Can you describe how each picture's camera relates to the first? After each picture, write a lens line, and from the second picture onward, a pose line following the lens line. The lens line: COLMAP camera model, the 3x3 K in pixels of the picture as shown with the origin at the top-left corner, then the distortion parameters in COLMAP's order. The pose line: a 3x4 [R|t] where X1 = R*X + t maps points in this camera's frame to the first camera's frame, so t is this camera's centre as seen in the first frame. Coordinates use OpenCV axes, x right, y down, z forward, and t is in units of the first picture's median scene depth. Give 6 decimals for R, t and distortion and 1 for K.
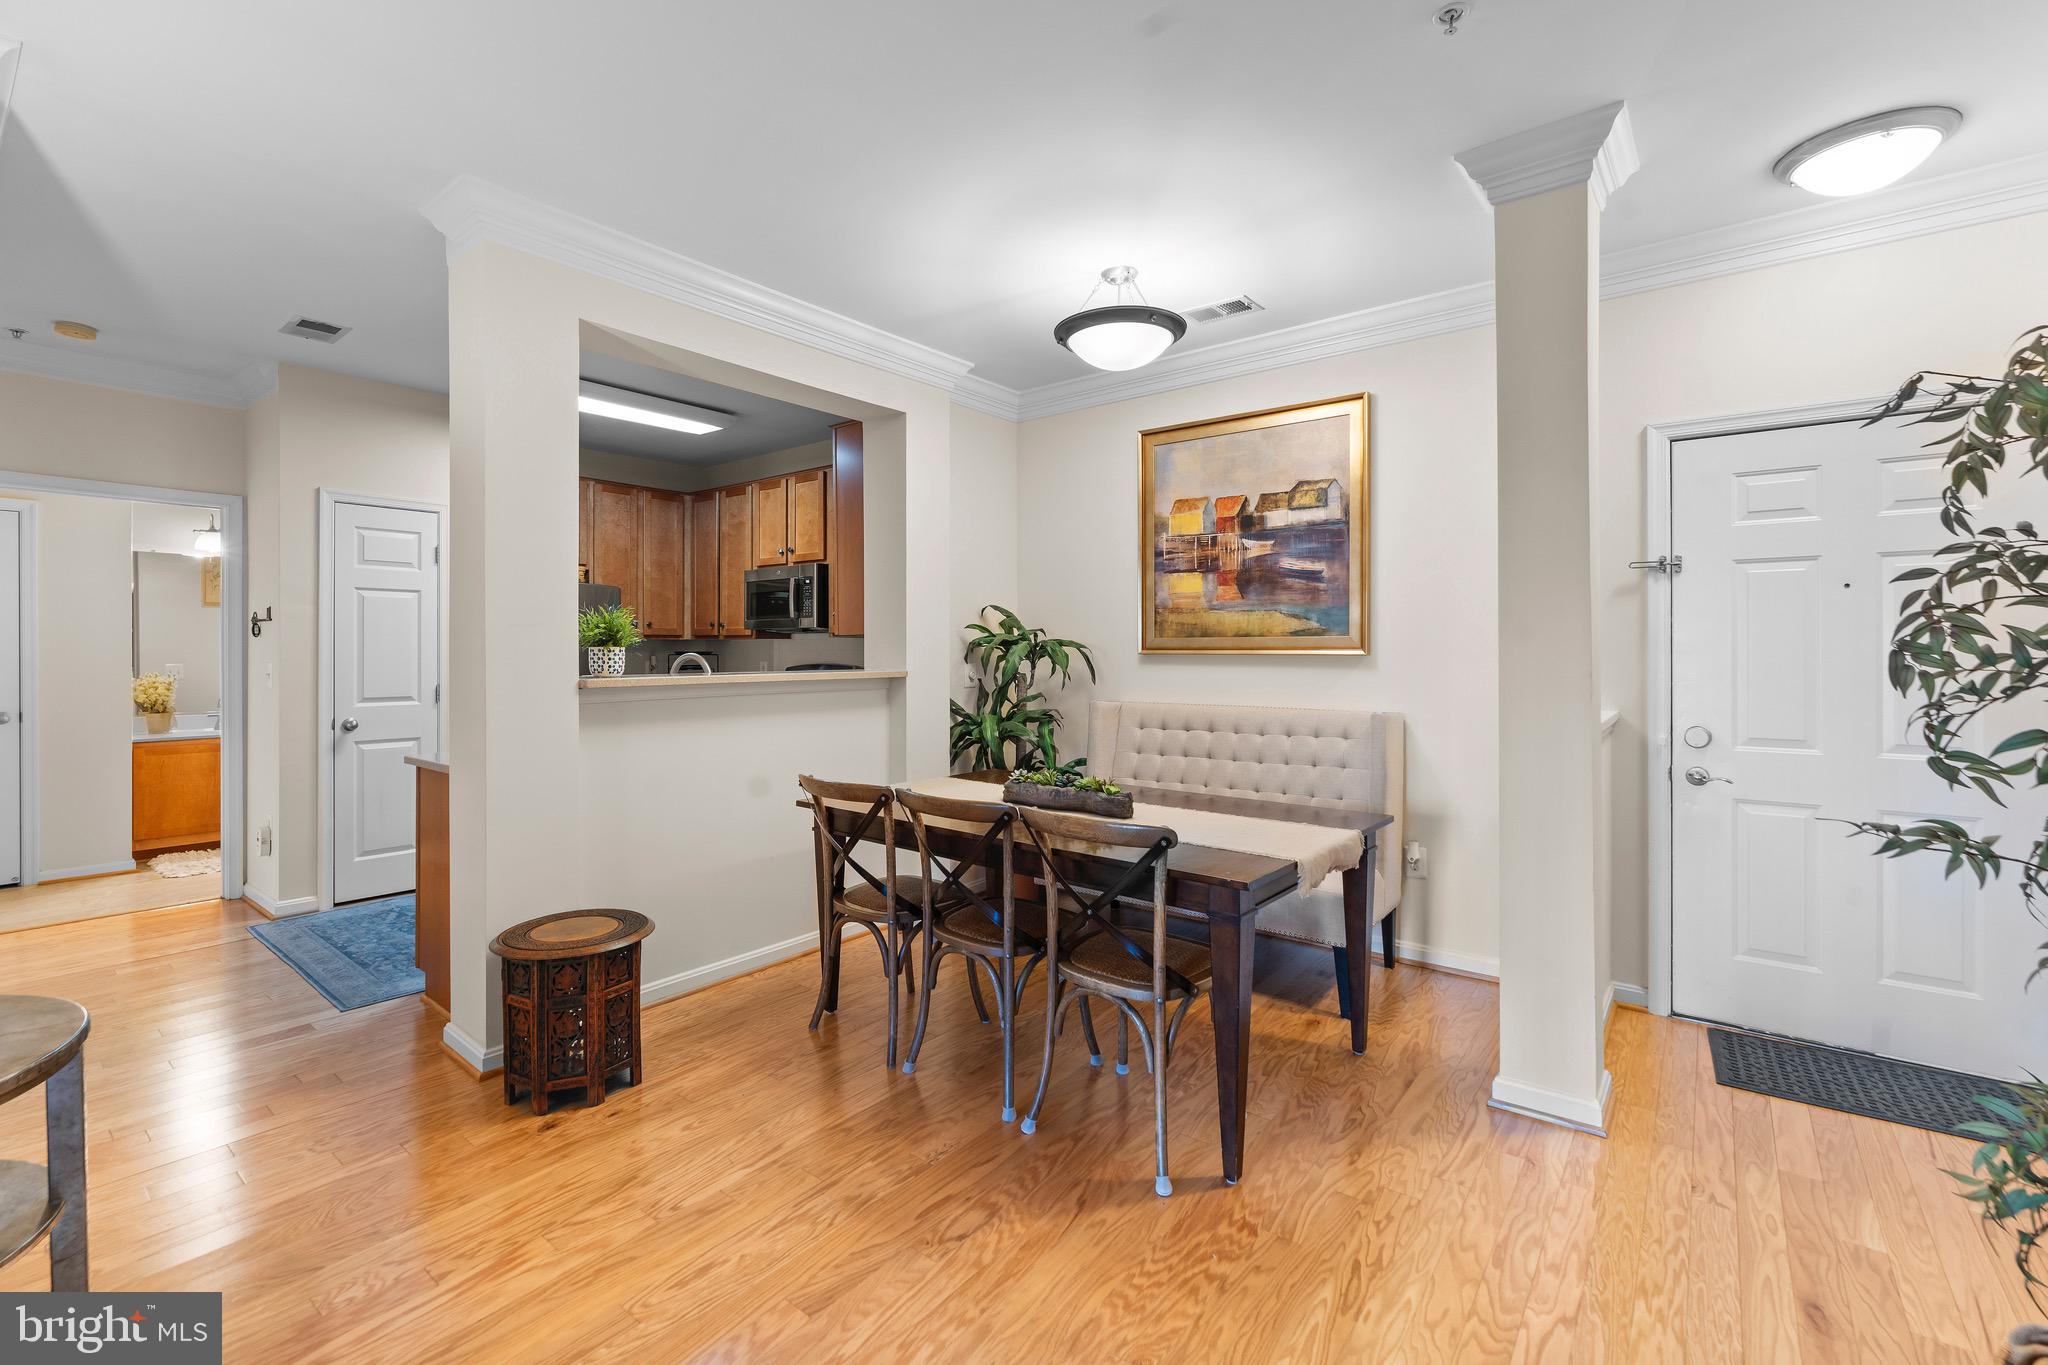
lens RADIAL K [[880.6, 0, 1016.0], [0, 880.6, 651.5], [0, 0, 1]] dist [-0.003547, 0.000384]
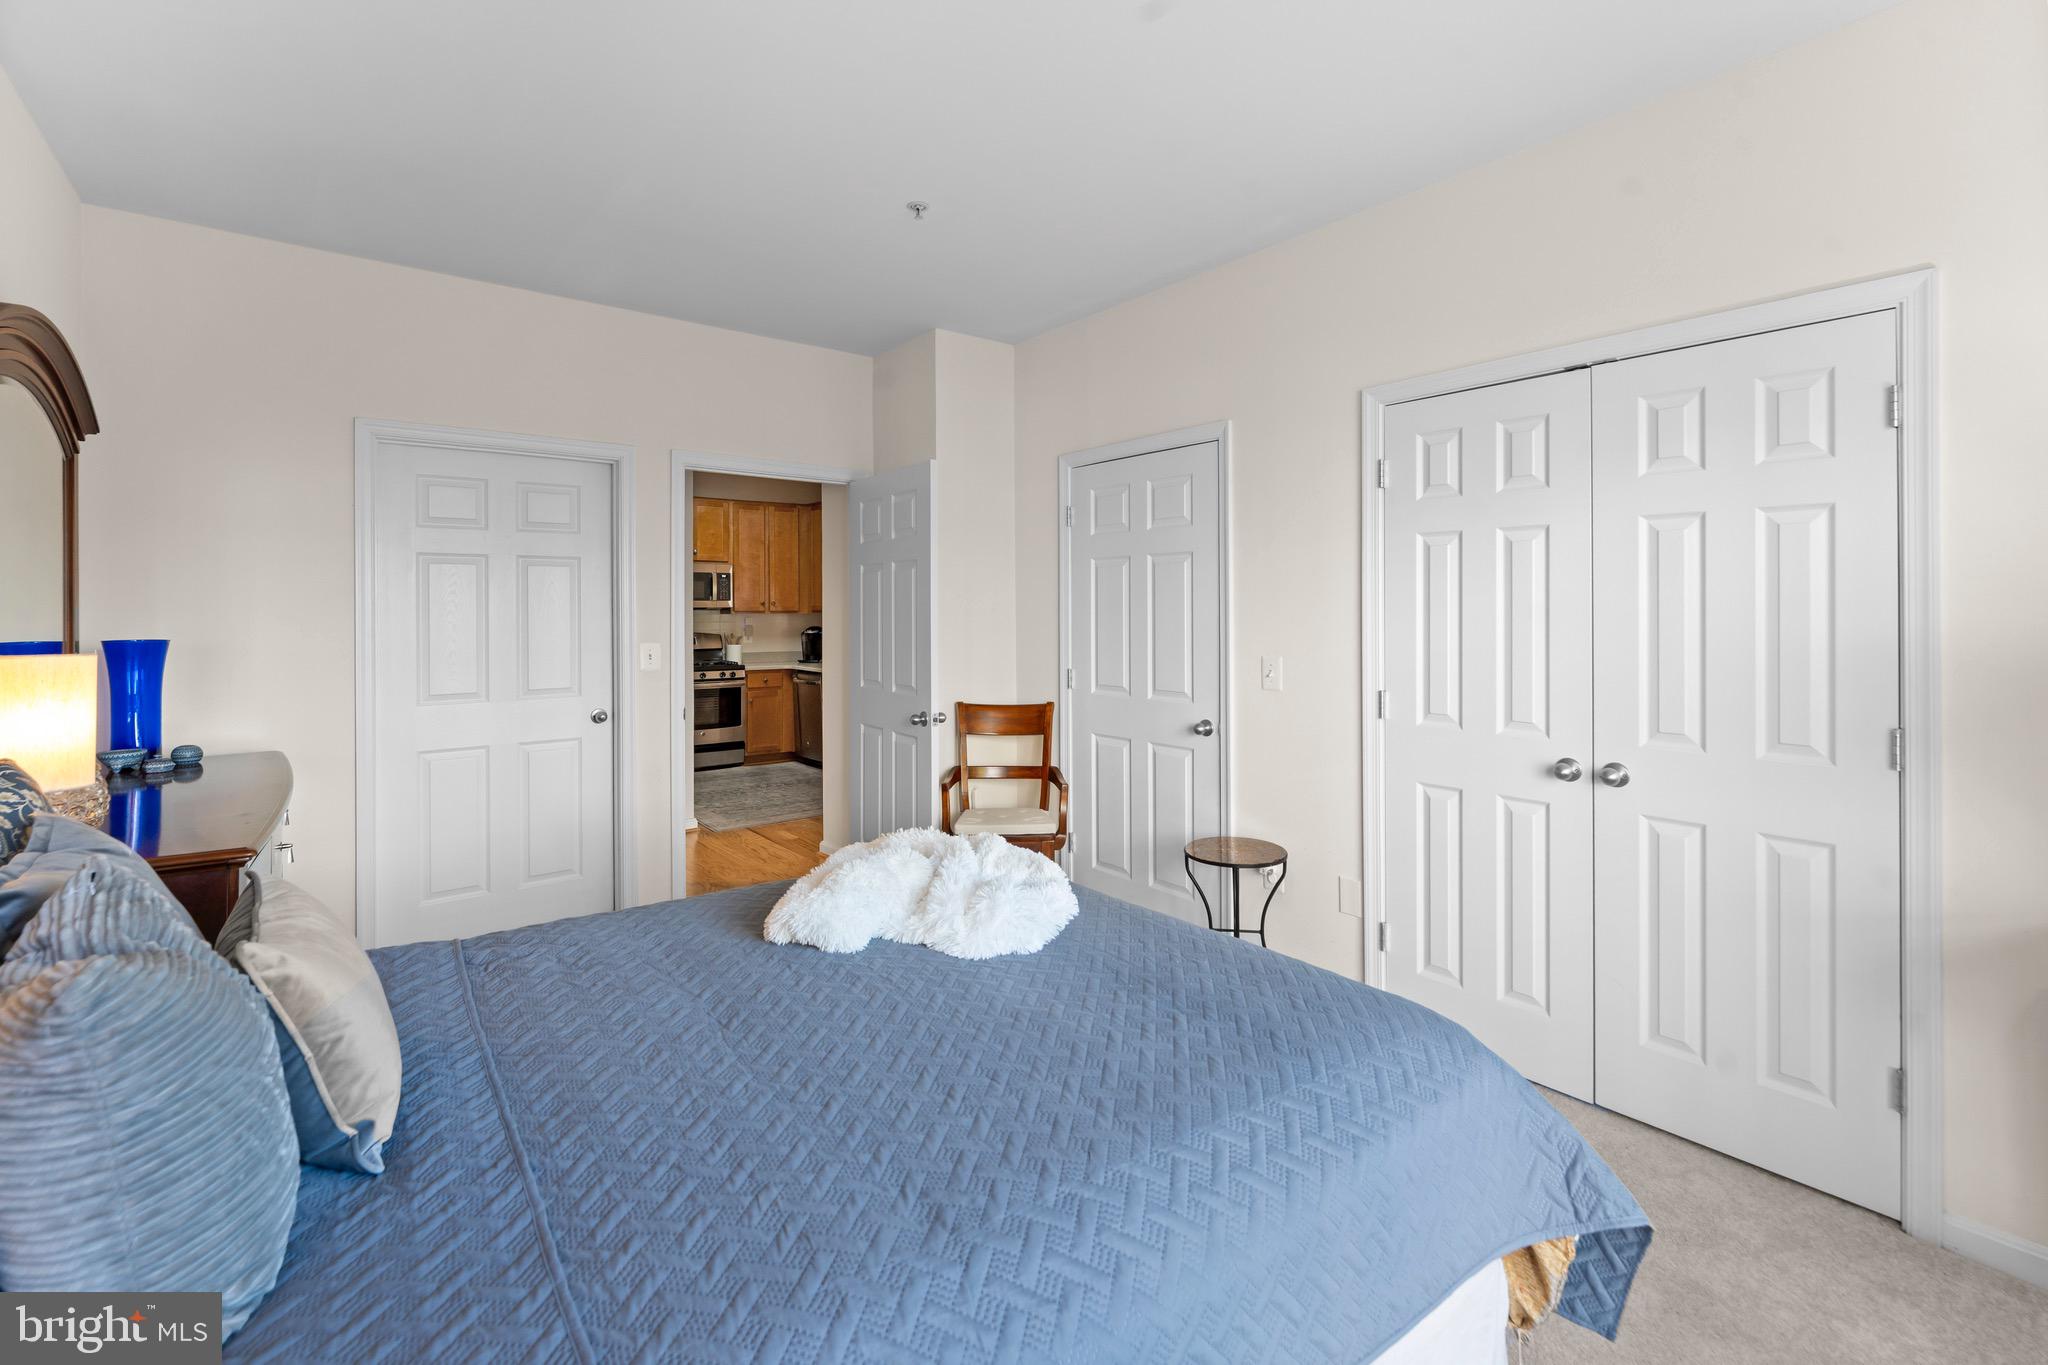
lens RADIAL K [[902.8, 0, 1039.3], [0, 902.8, 641.4], [0, 0, 1]] dist [-0.002847, -0.000174]
pose [[0.213697, -0.029411, 0.976457, -2.218940], [-0.006397, 0.999483, 0.031505, -0.028745], [-0.976879, -0.012979, 0.213398, 0.219947]]
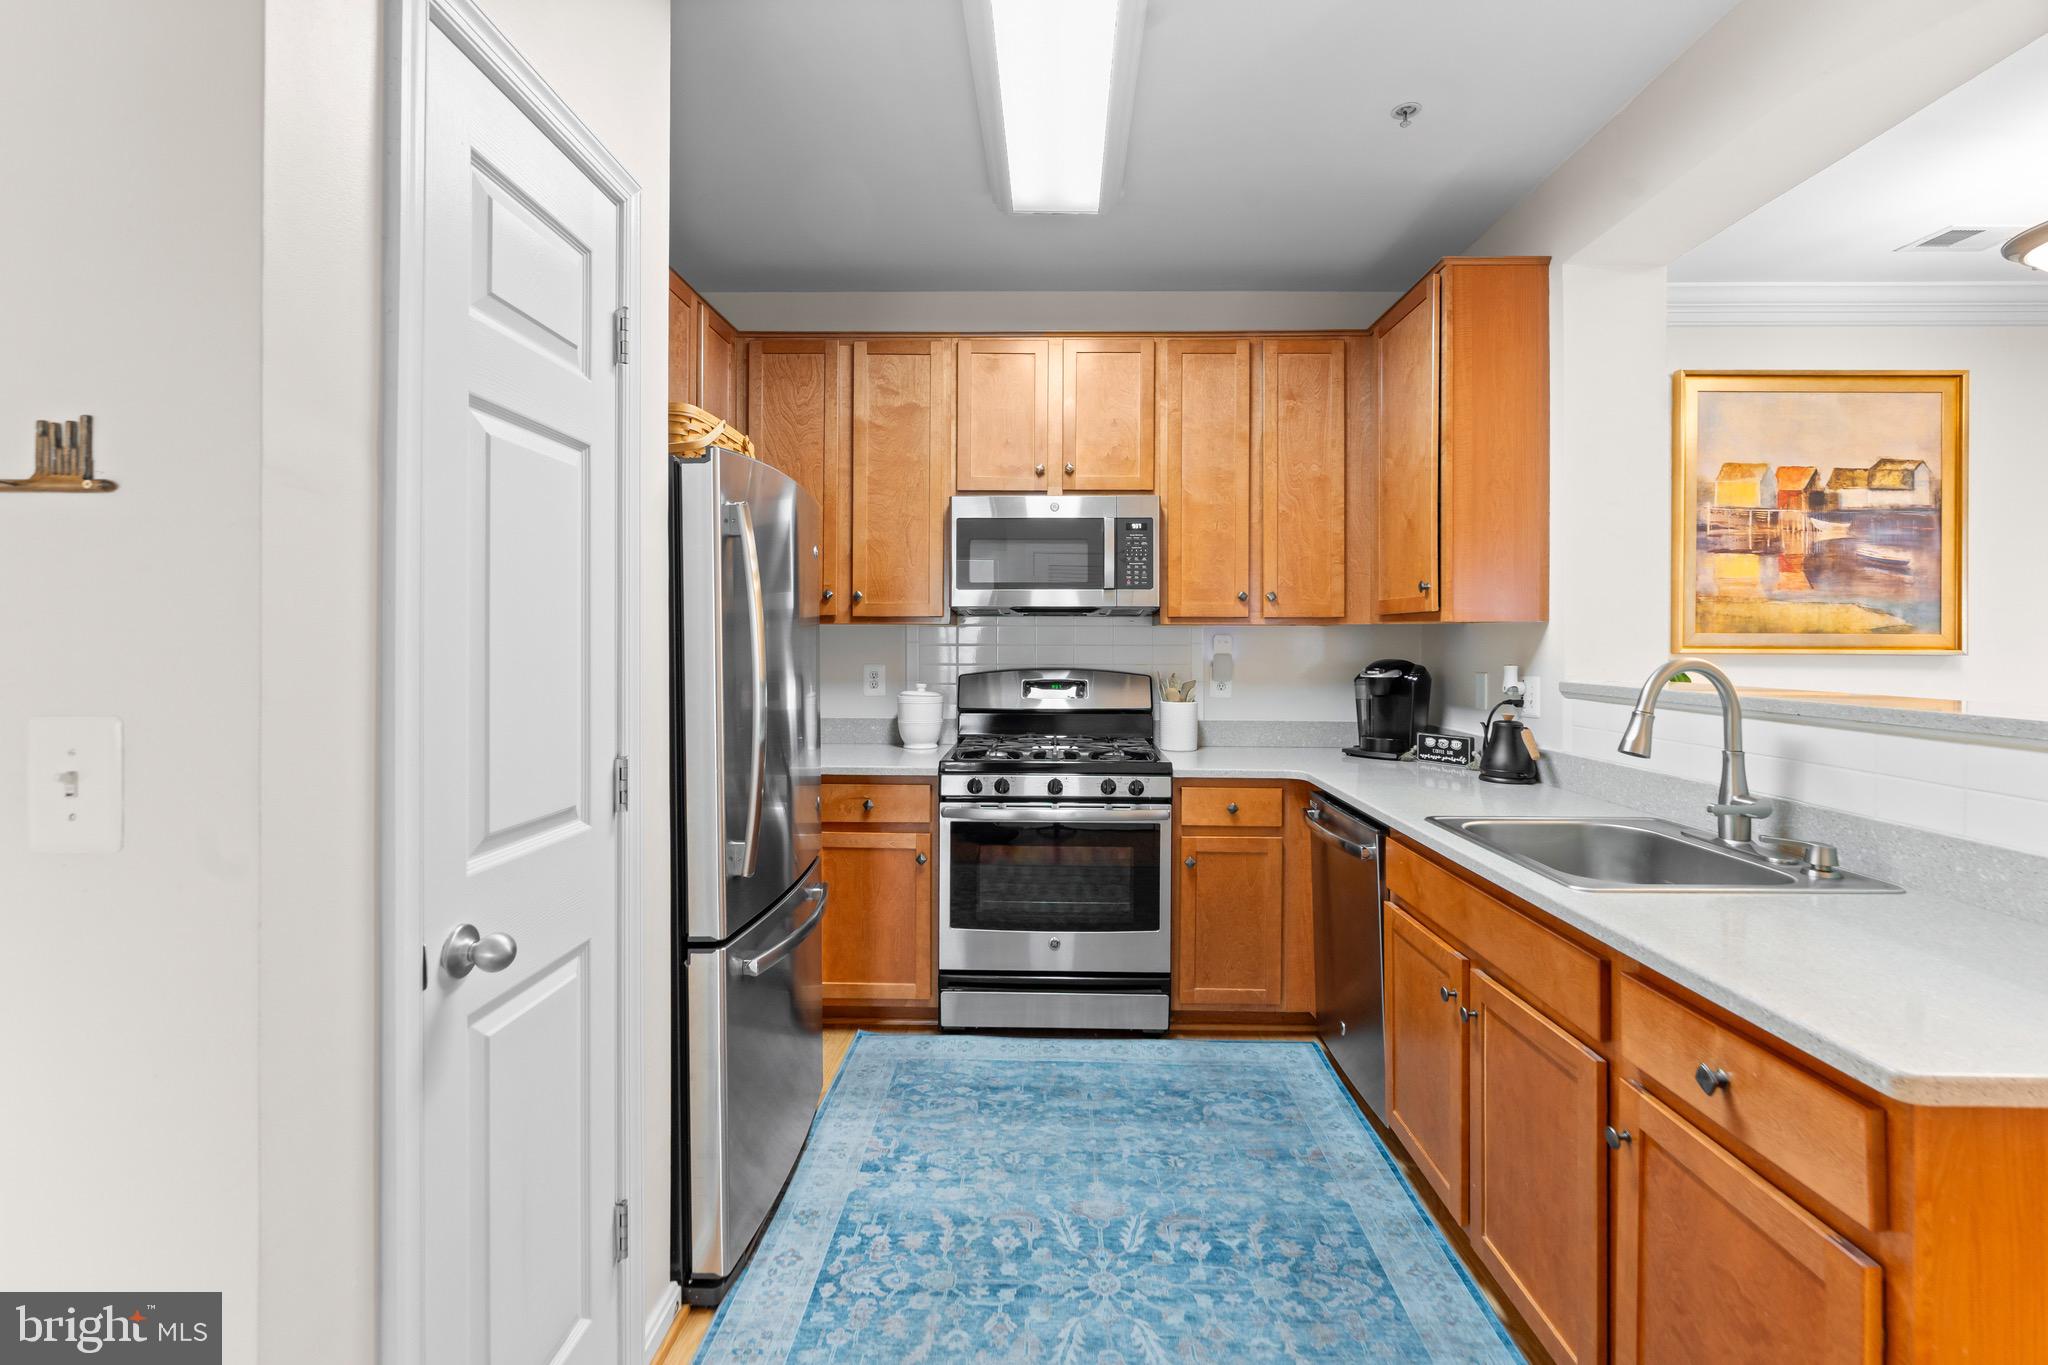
lens RADIAL K [[893.1, 0, 1029.7], [0, 893.1, 636.7], [0, 0, 1]] dist [-0.002473, 0.000019]
pose [[0.793677, 0.008185, 0.608285, -0.893017], [-0.005219, 0.999964, -0.006646, -0.003976], [-0.608317, 0.002101, 0.793691, 0.802366]]
